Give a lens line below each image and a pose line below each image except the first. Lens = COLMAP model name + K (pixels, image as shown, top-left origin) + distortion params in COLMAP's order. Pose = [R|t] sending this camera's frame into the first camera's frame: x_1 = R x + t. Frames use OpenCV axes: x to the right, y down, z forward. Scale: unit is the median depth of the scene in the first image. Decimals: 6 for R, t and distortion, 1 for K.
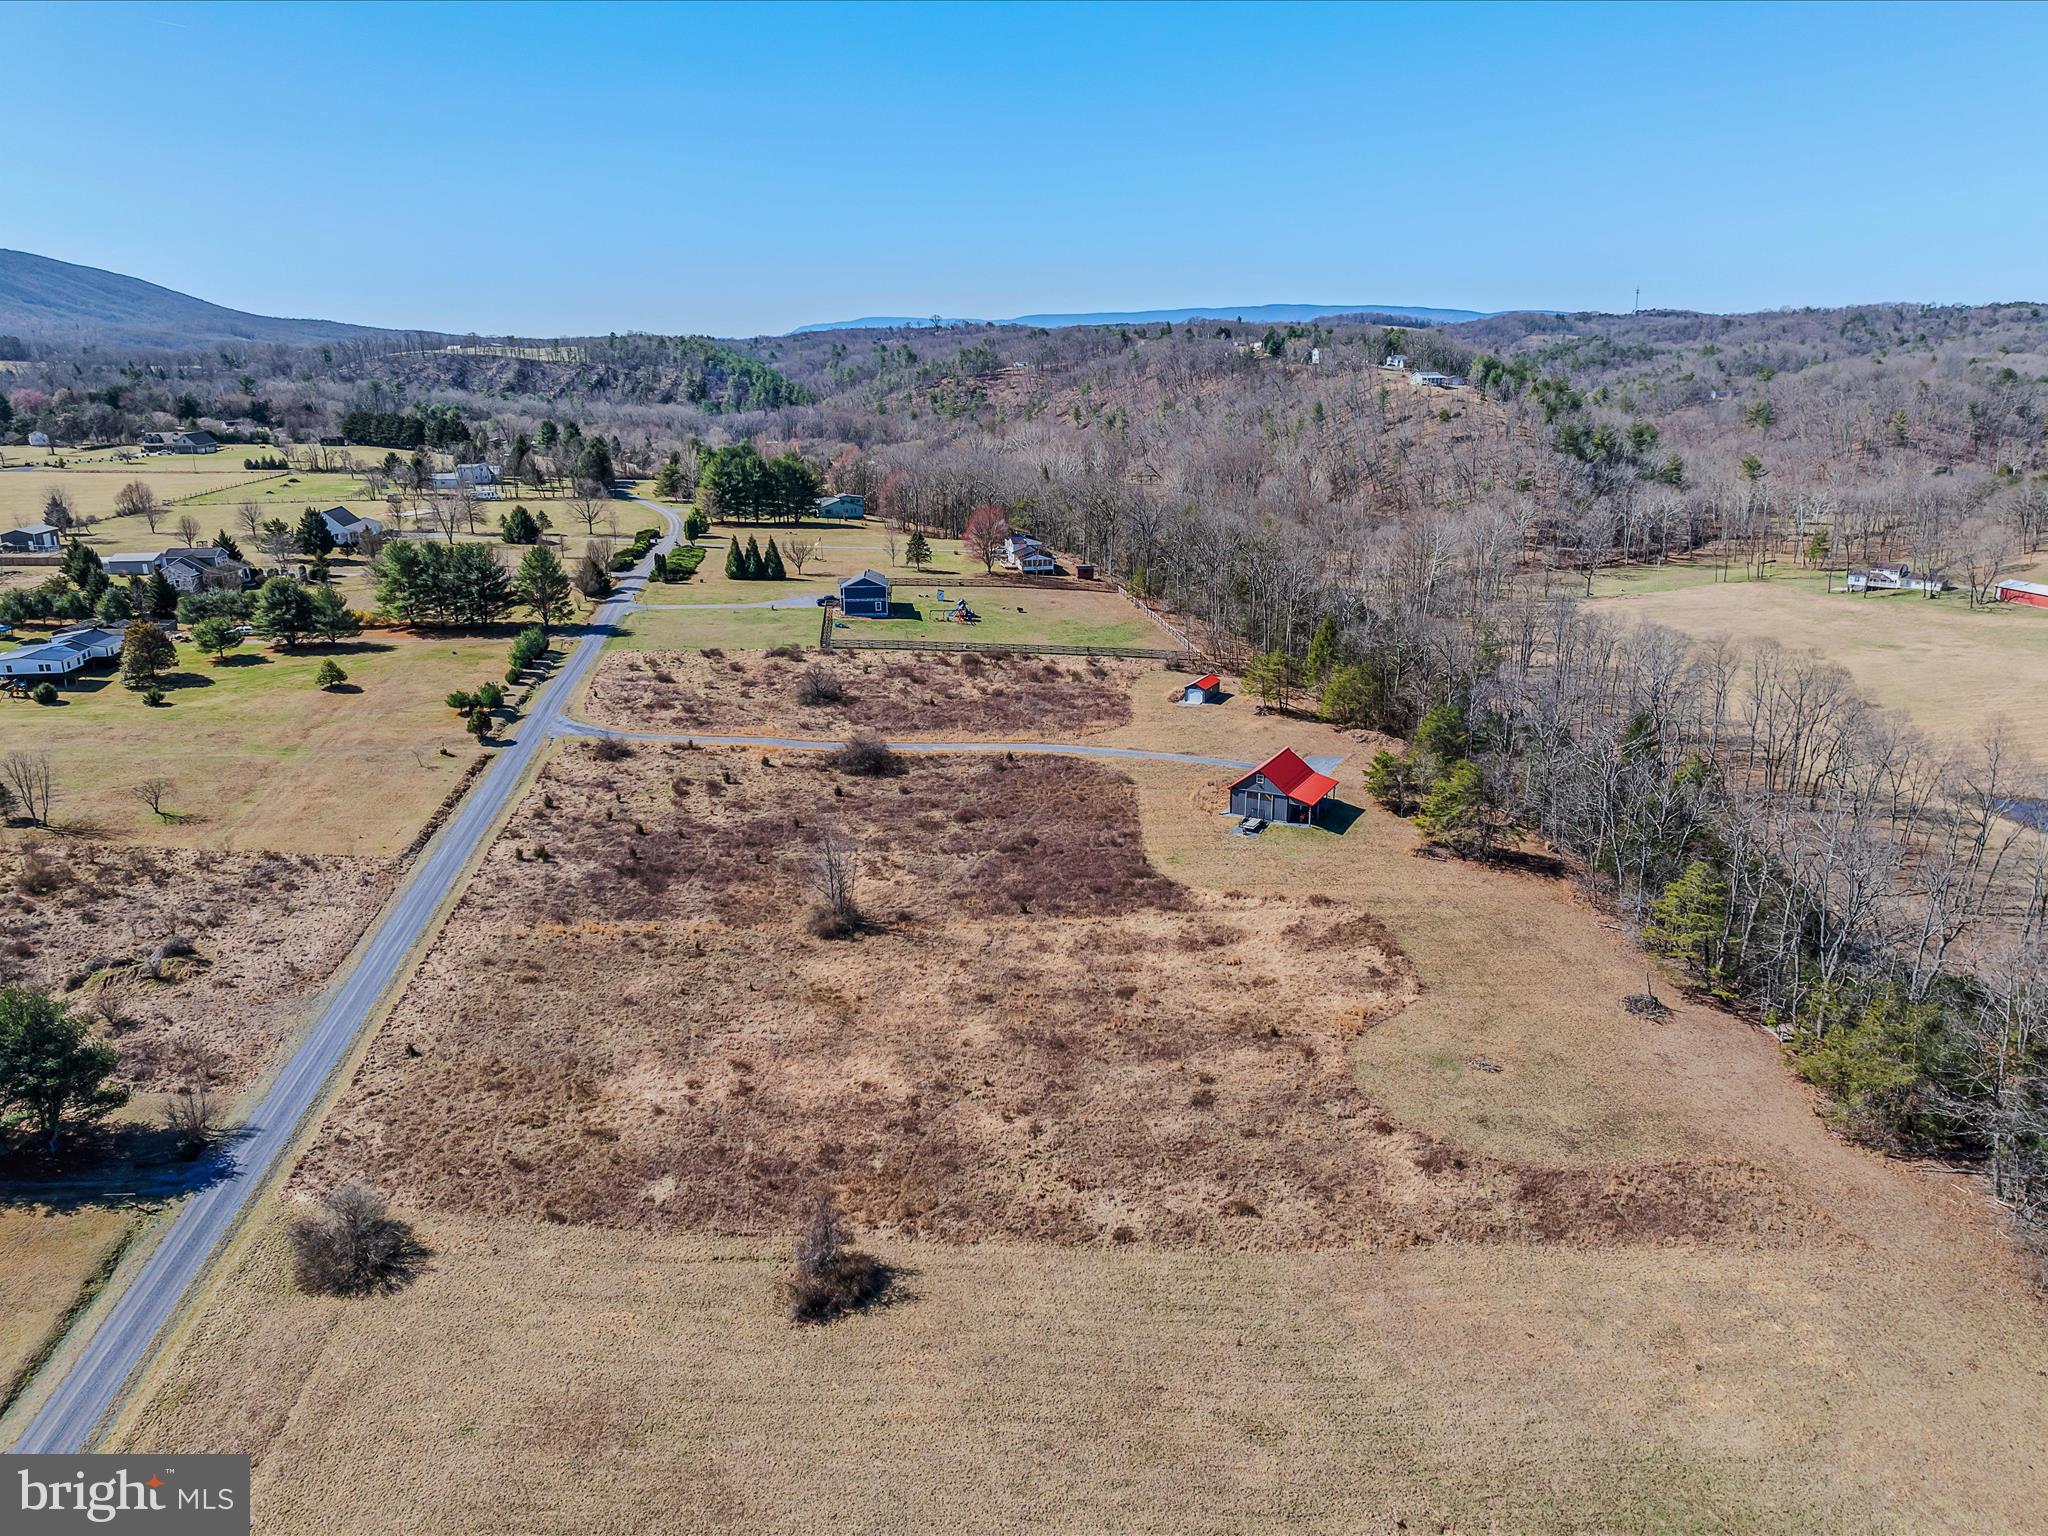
lens RADIAL K [[1442.2, 0, 1032.6], [0, 1442.2, 754.7], [0, 0, 1]] dist [-0.038944, 0.003985]
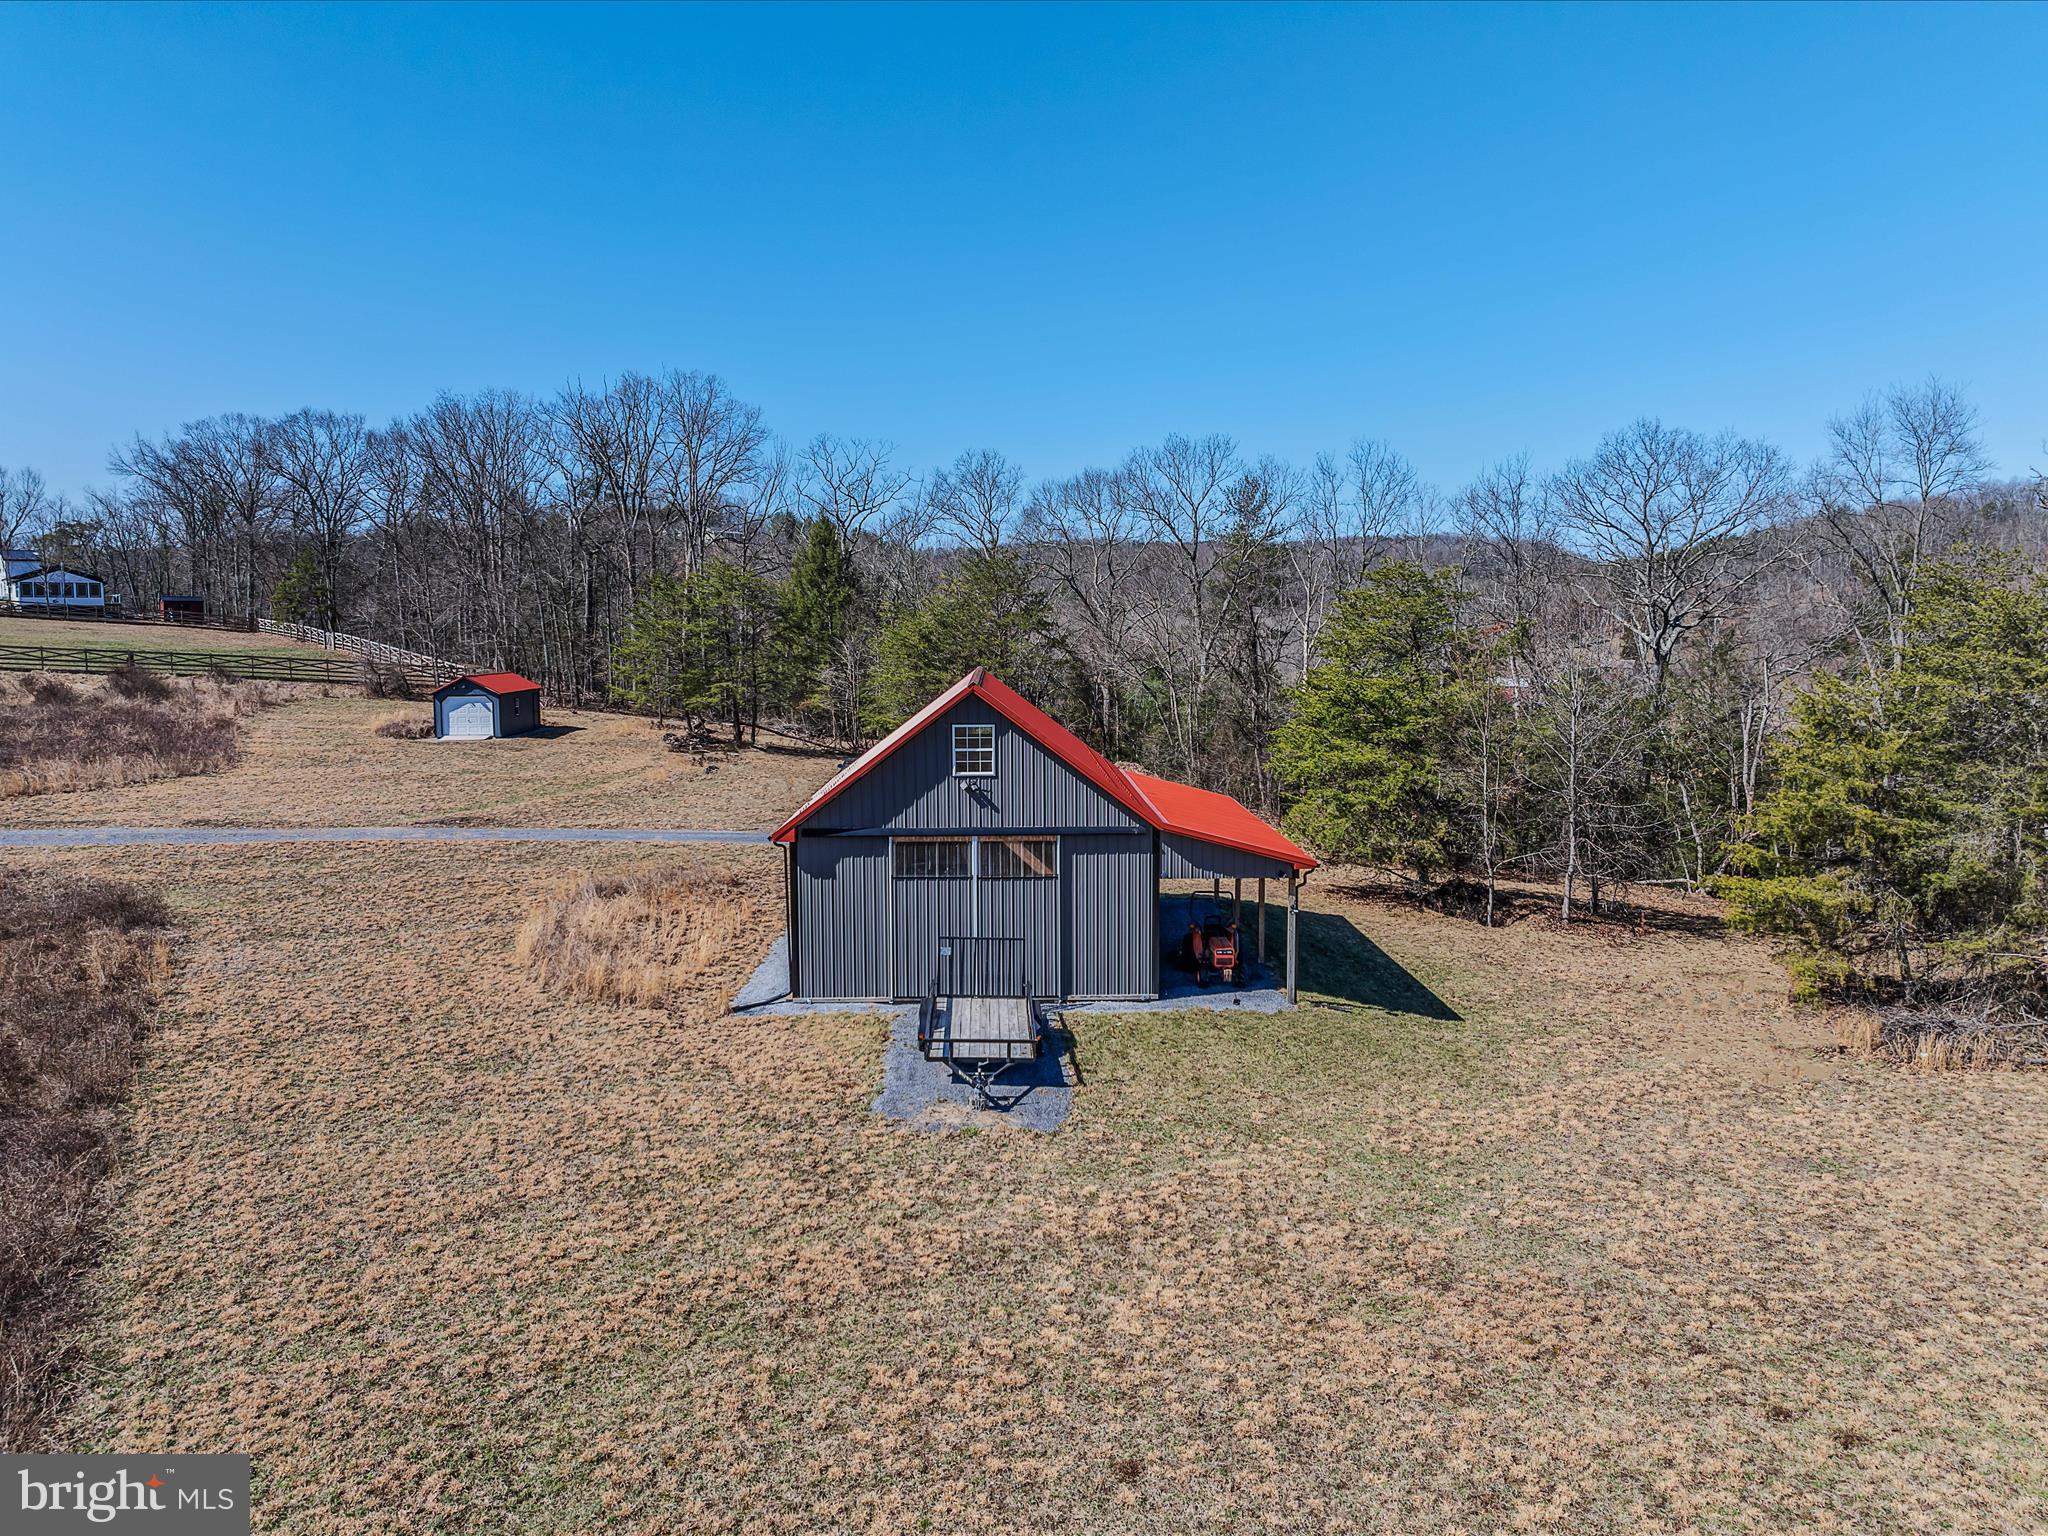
lens RADIAL K [[1442.2, 0, 1032.6], [0, 1442.2, 754.7], [0, 0, 1]] dist [-0.038944, 0.003985]
pose [[0.871298, -0.041909, 0.488961, 0.100974], [0.133680, 0.978938, -0.154304, 0.051880], [-0.472196, 0.199809, 0.858550, 1.027647]]
